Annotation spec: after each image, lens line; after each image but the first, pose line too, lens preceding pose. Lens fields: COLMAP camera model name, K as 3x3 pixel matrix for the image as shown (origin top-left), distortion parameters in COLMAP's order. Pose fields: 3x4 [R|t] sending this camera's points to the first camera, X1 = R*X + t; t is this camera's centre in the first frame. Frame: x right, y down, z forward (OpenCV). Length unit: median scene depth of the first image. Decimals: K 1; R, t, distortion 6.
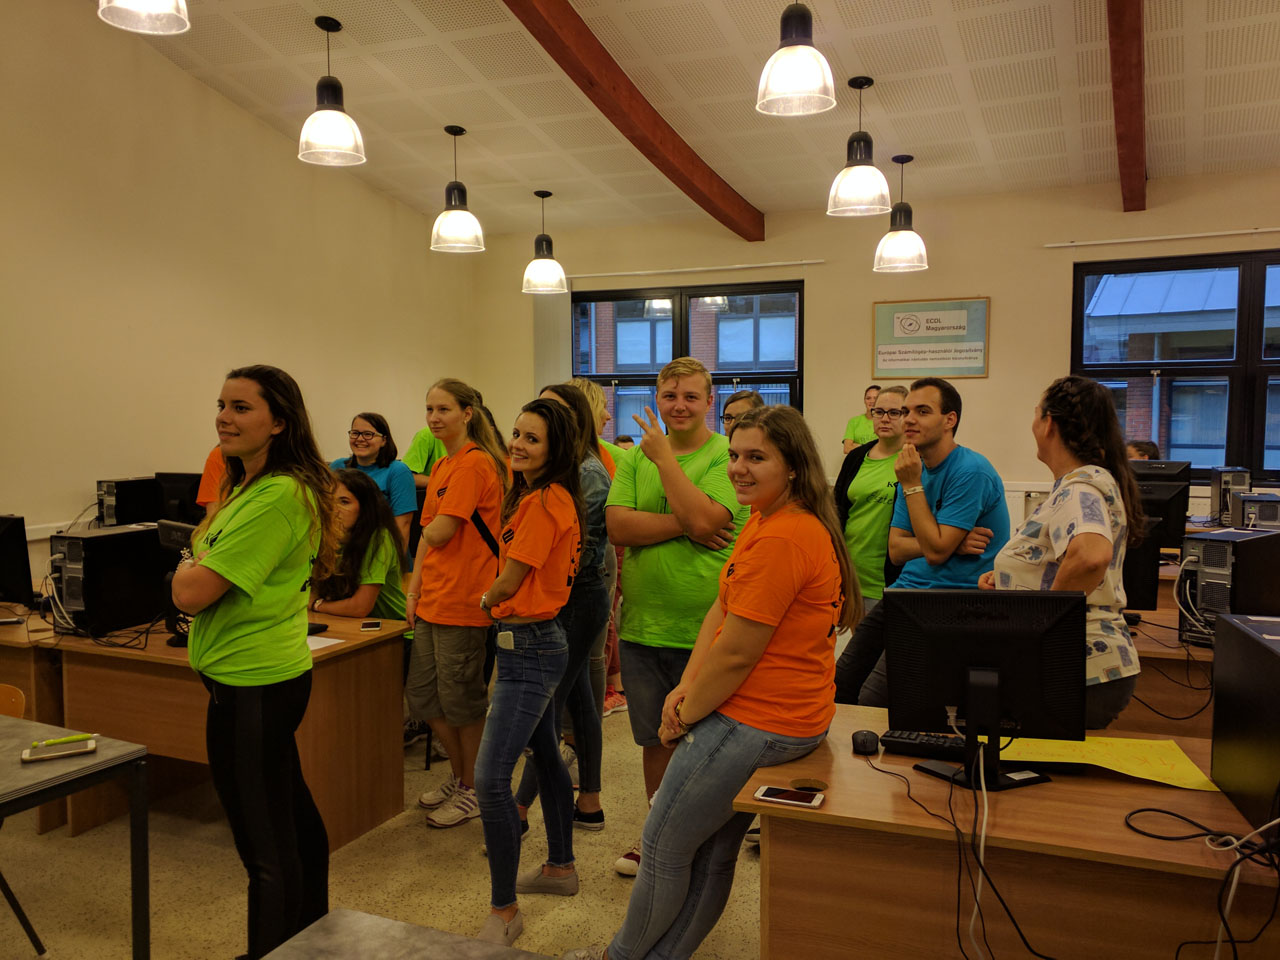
lens RADIAL K [[1018.4, 0, 618.4], [0, 1018.4, 484.6], [0, 0, 1]] dist [0.041249, -0.027870]
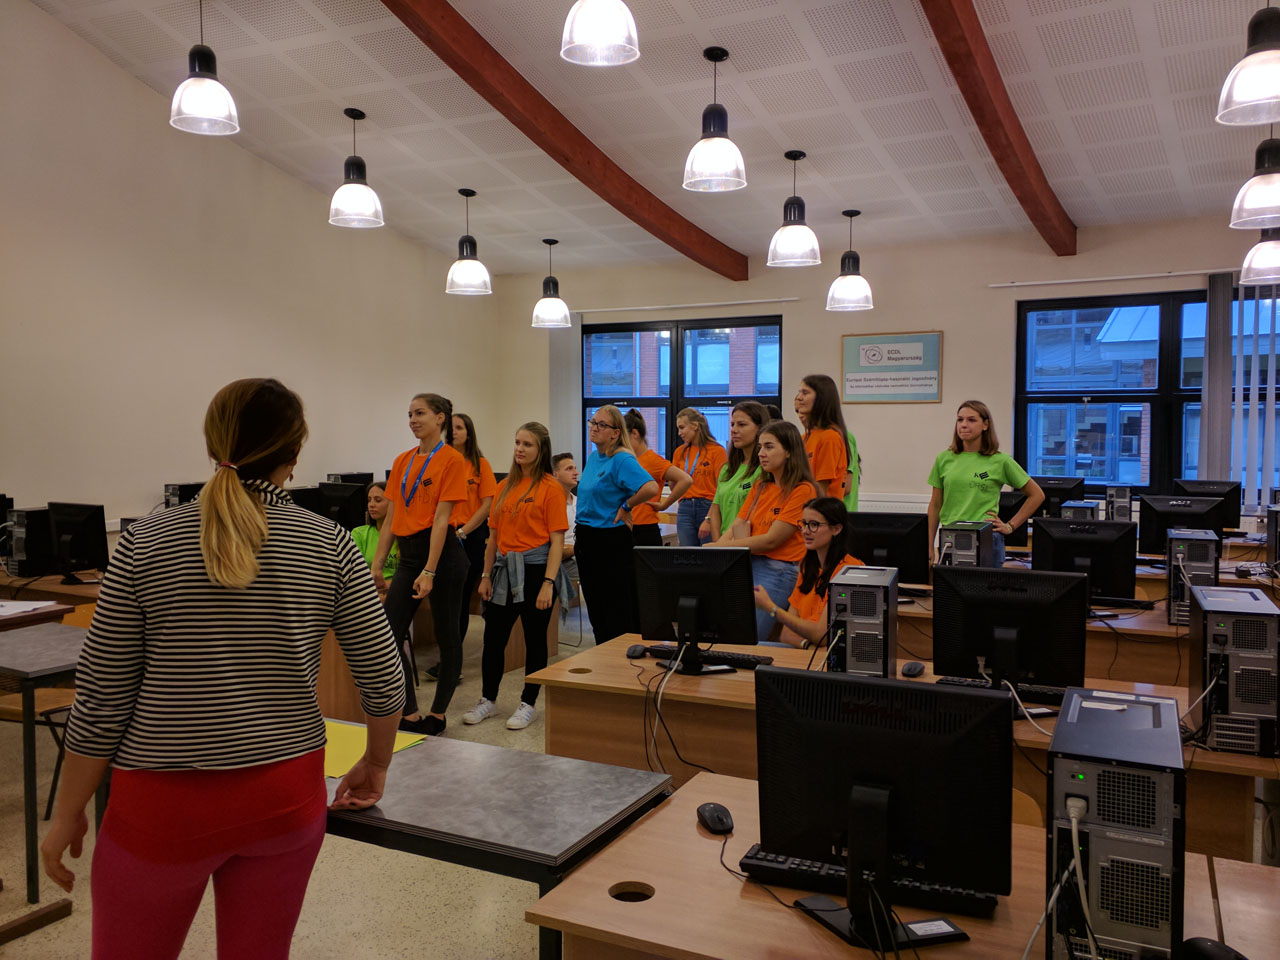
lens RADIAL K [[1018.4, 0, 621.9], [0, 1018.4, 486.0], [0, 0, 1]] dist [0.041249, -0.027870]
pose [[0.997657, 0.009641, -0.067738, 0.147688], [-0.010806, 0.999800, -0.016846, 0.015680], [0.067562, 0.017538, 0.997561, -0.230638]]
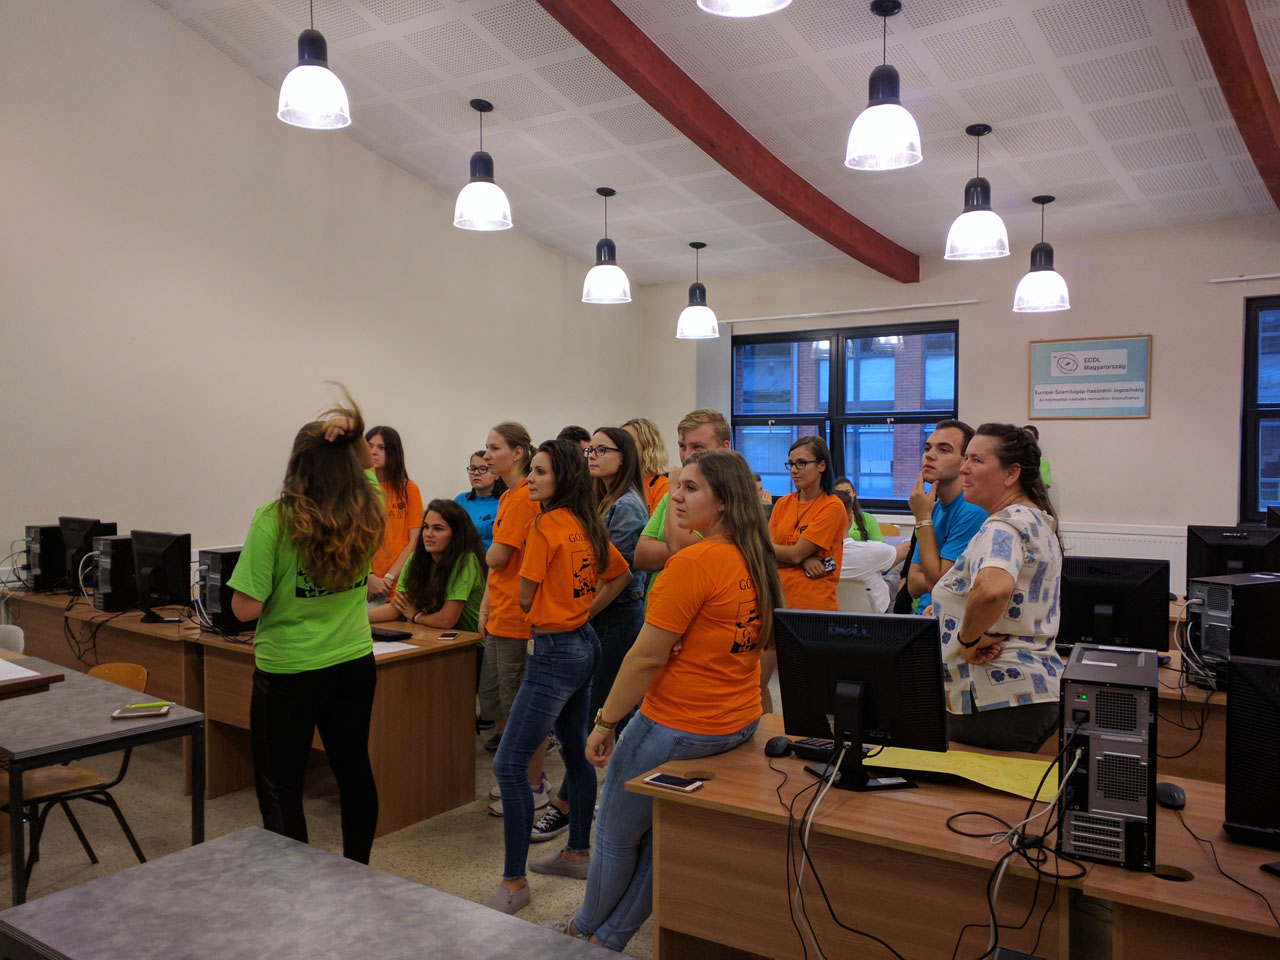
lens RADIAL K [[1018.4, 0, 644.9], [0, 1018.4, 495.4], [0, 0, 1]] dist [0.041249, -0.027870]
pose [[0.979924, 0.014922, -0.198813, 0.146796], [-0.020214, 0.999493, -0.024610, 0.002762], [0.198345, 0.028135, 0.979728, -0.064271]]
